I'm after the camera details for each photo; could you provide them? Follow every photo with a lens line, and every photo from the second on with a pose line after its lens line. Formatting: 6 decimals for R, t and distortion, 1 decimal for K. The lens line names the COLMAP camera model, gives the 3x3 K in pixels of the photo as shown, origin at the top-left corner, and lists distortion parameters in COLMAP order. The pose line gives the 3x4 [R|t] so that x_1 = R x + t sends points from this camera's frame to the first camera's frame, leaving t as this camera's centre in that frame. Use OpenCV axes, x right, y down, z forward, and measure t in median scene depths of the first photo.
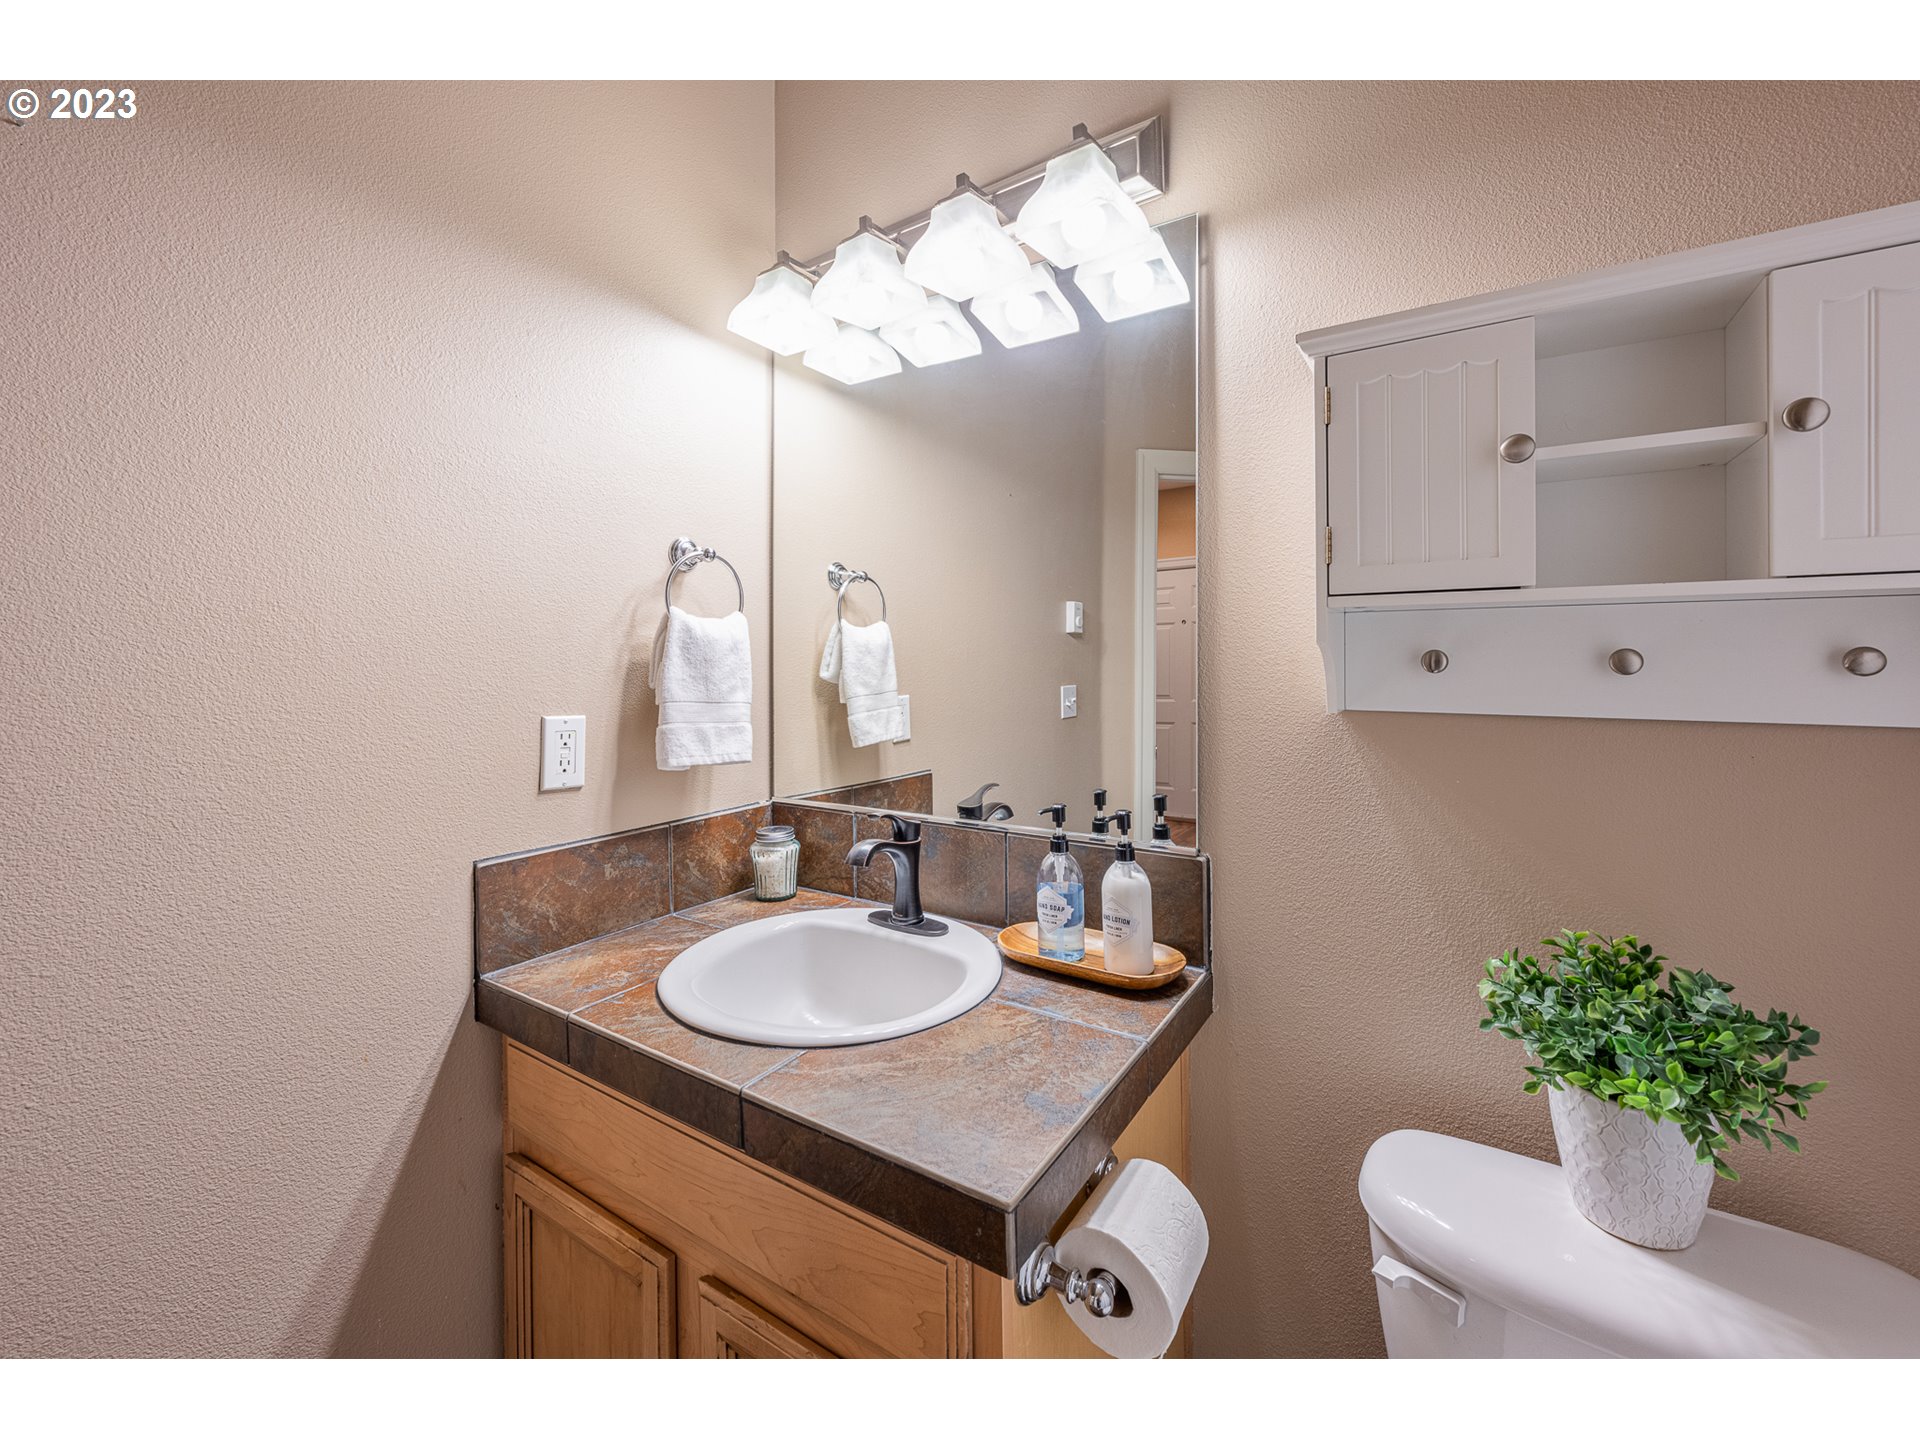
lens RADIAL K [[780.4, 0, 955.2], [0, 780.4, 687.7], [0, 0, 1]] dist [0.000857, 0.000222]
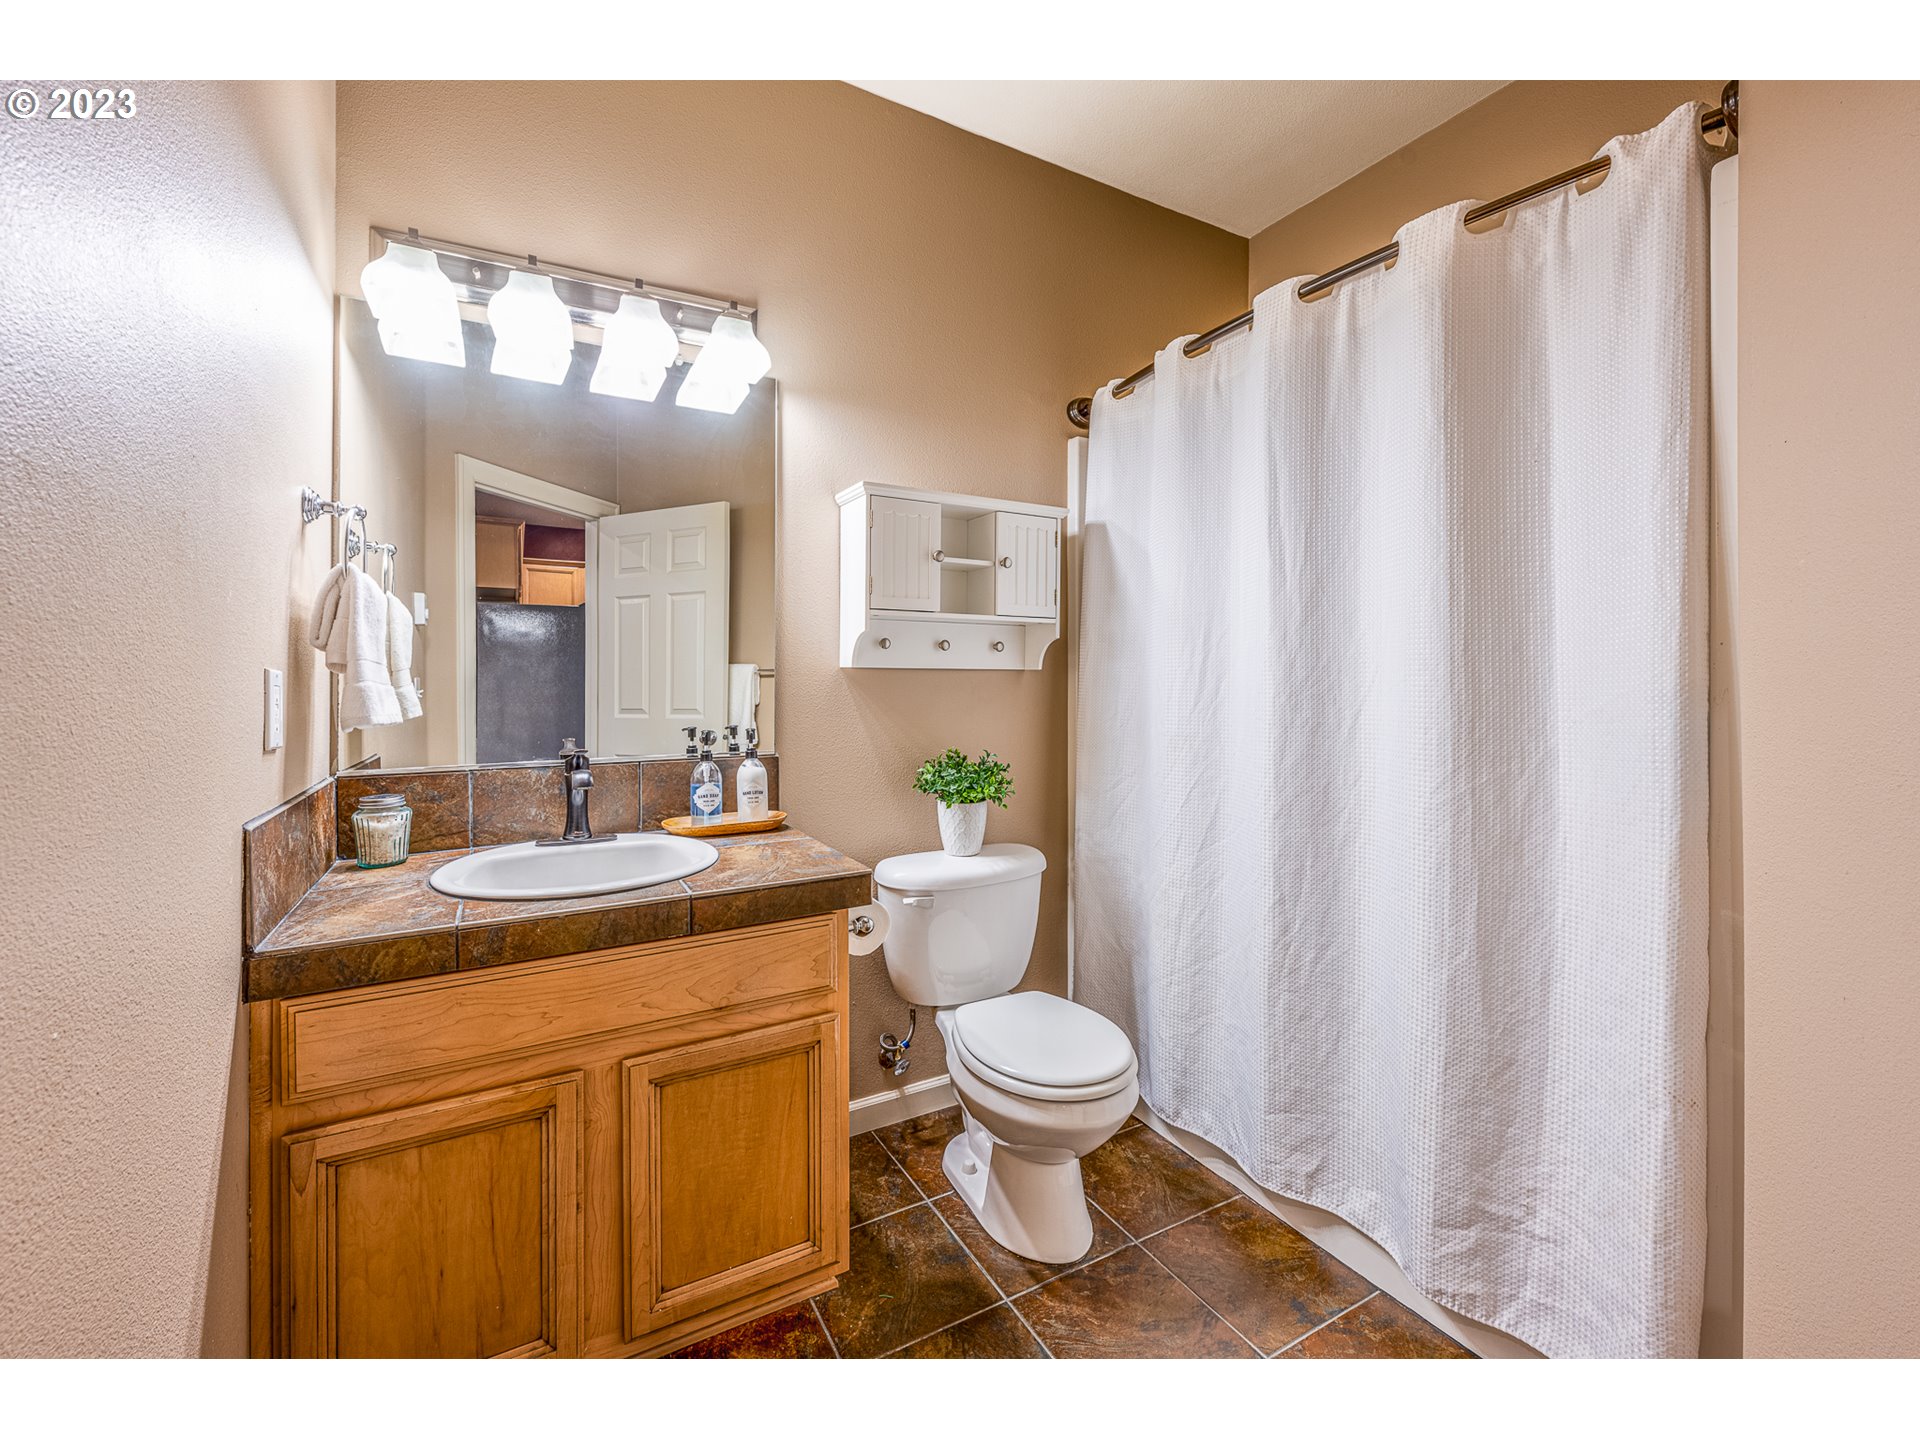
lens RADIAL K [[780.4, 0, 955.2], [0, 780.4, 687.7], [0, 0, 1]] dist [0.000857, 0.000222]
pose [[0.486019, -0.008974, 0.873902, -1.000982], [0.025522, 0.999667, -0.003928, 0.087977], [-0.873575, 0.024213, 0.486086, -0.171990]]
